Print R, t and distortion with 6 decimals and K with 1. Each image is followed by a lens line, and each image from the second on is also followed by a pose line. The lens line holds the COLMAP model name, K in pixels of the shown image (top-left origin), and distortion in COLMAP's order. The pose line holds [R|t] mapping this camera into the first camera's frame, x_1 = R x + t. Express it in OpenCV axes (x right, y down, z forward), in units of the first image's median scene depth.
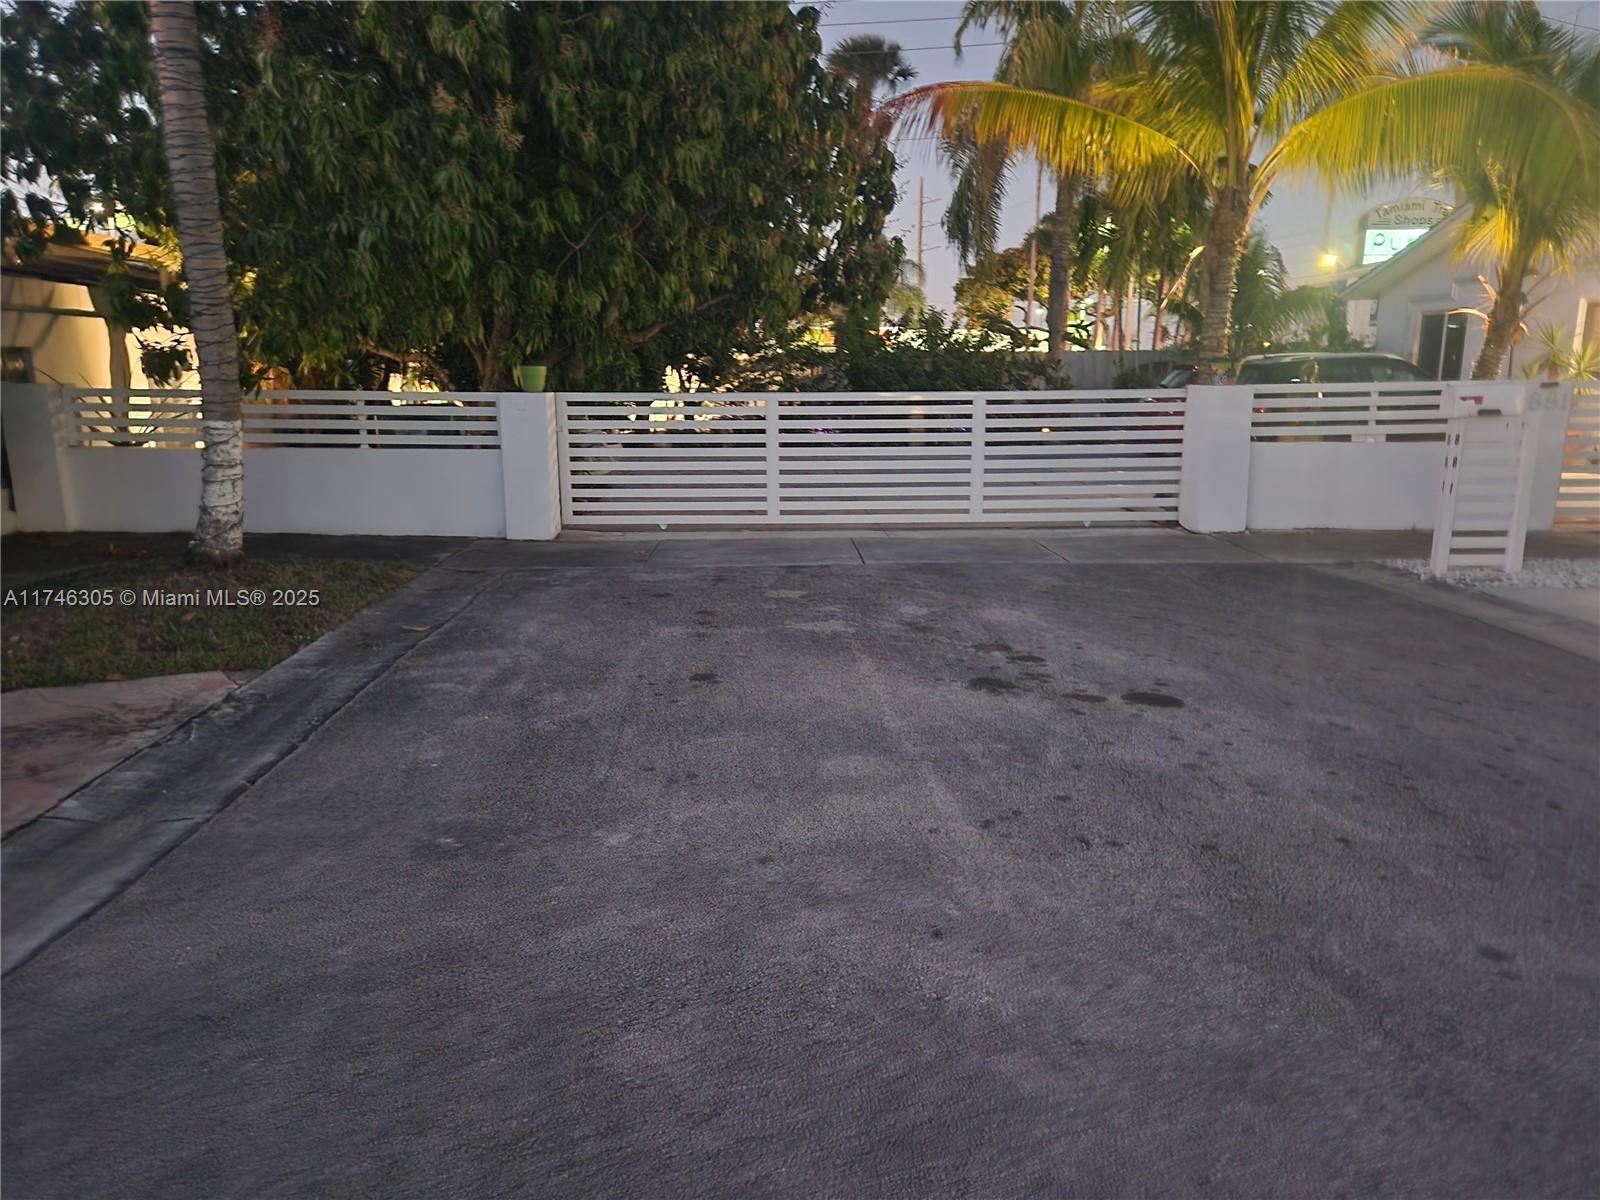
lens RADIAL K [[1078.0, 0, 800.0], [0, 1078.0, 600.0], [0, 0, 1]] dist [0.035108, -0.001690]
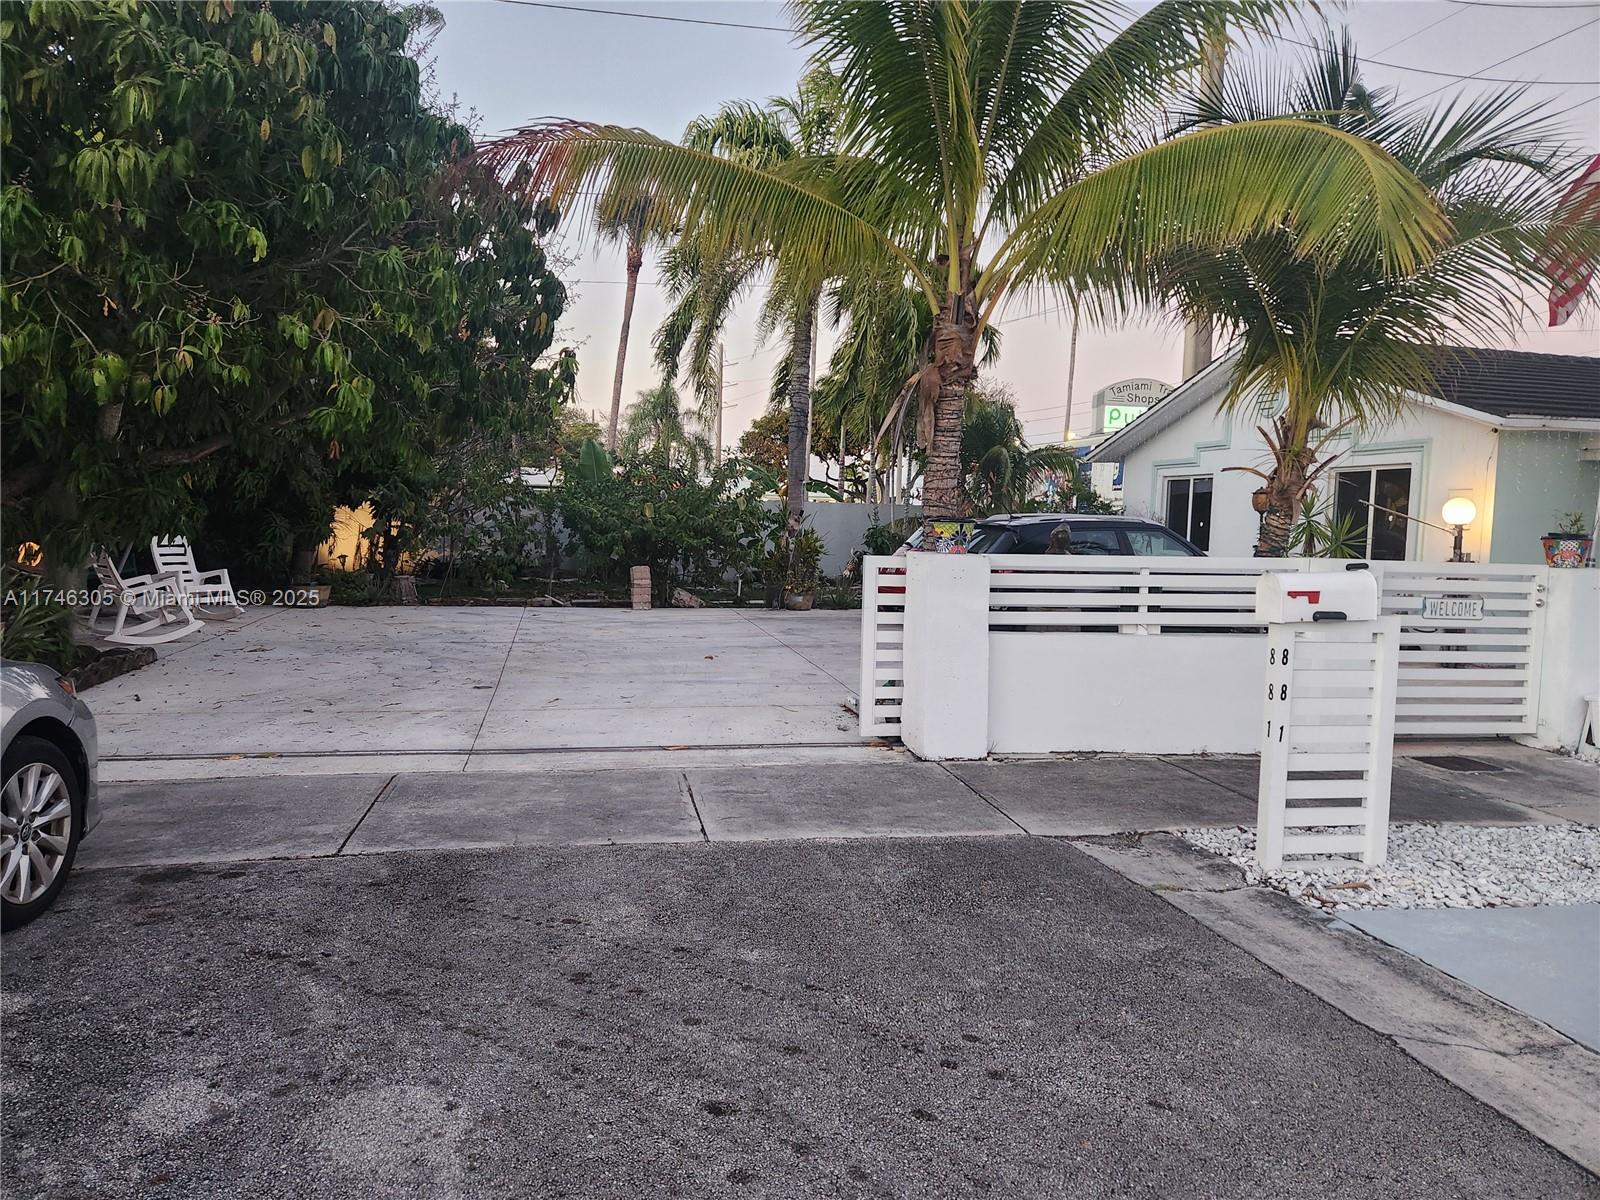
lens RADIAL K [[1082.2, 0, 800.0], [0, 1082.2, 600.0], [0, 0, 1]] dist [0.083236, -0.005214]
pose [[0.980446, 0.018962, 0.195873, 0.147387], [0.006971, 0.991375, -0.130869, -0.072221], [-0.196665, 0.129676, 0.971858, 0.317145]]
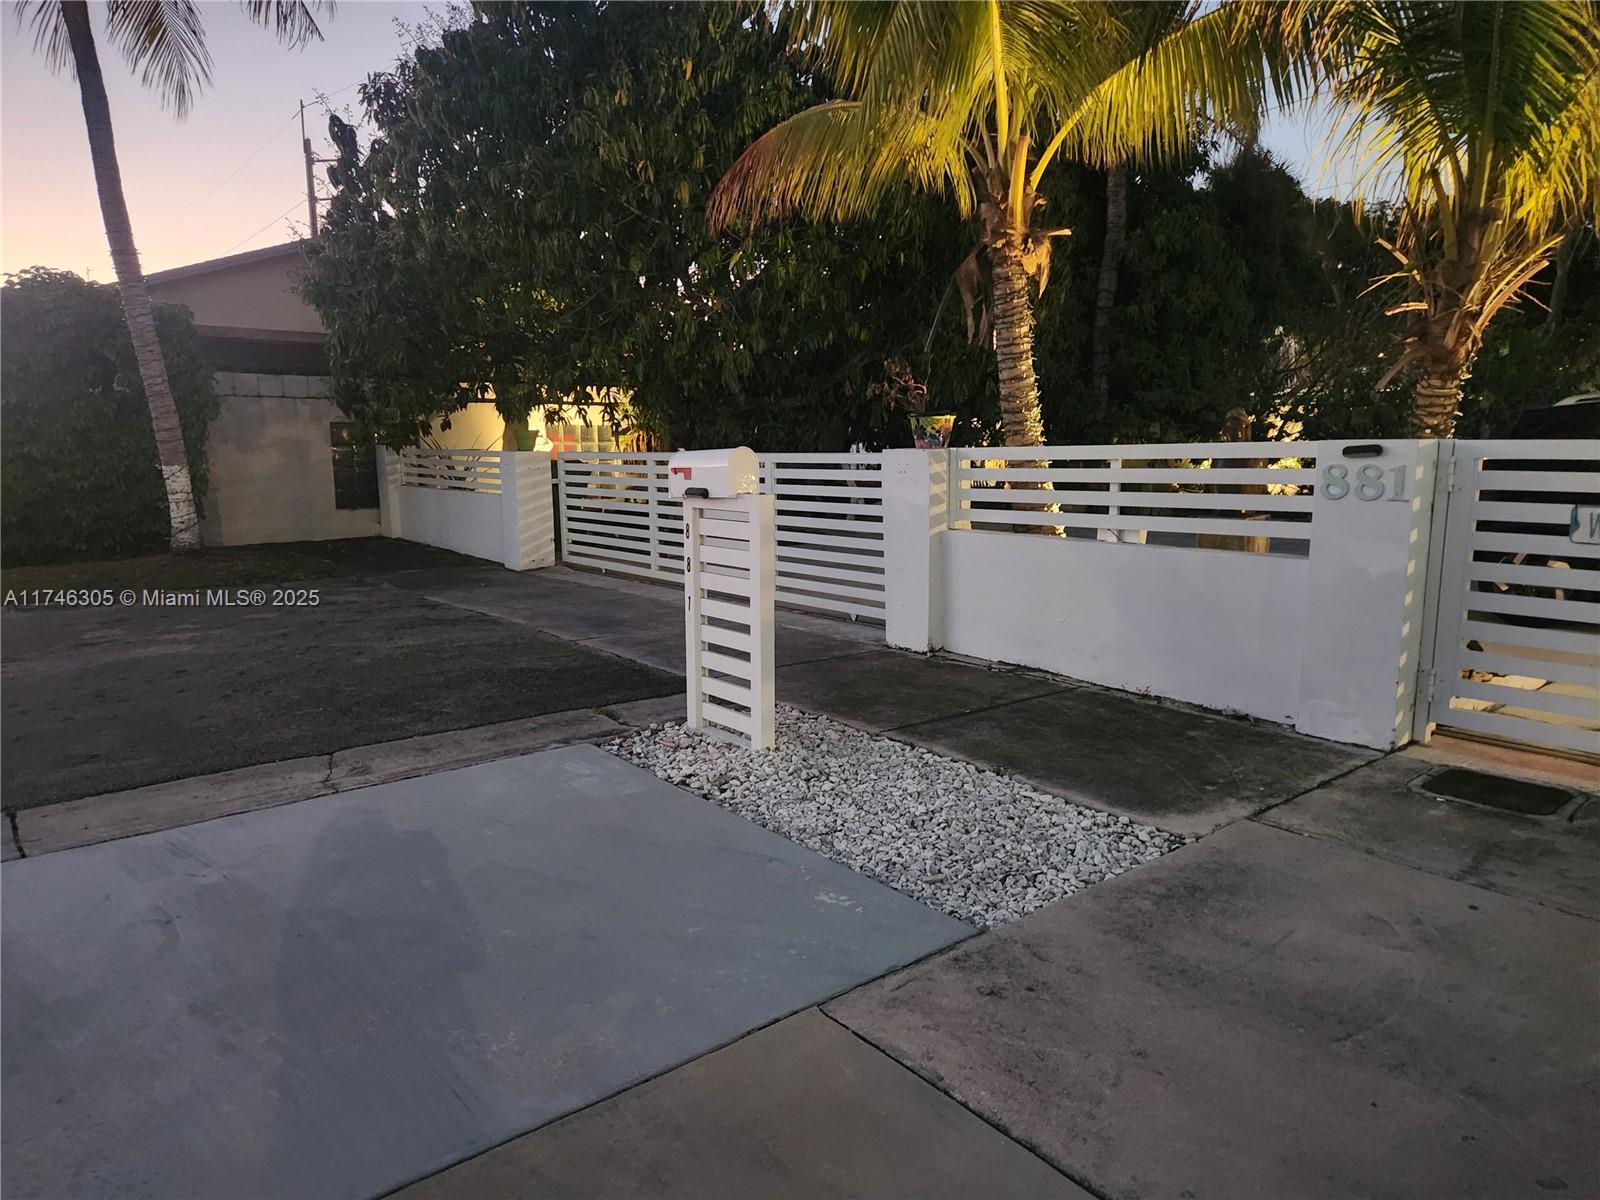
lens RADIAL K [[1082.2, 0, 800.0], [0, 1082.2, 600.0], [0, 0, 1]] dist [0.083236, -0.005214]
pose [[0.587565, 0.114173, -0.801081, 0.909367], [-0.160510, 0.986768, 0.022910, -0.098052], [0.793098, 0.115120, 0.598117, 0.495133]]
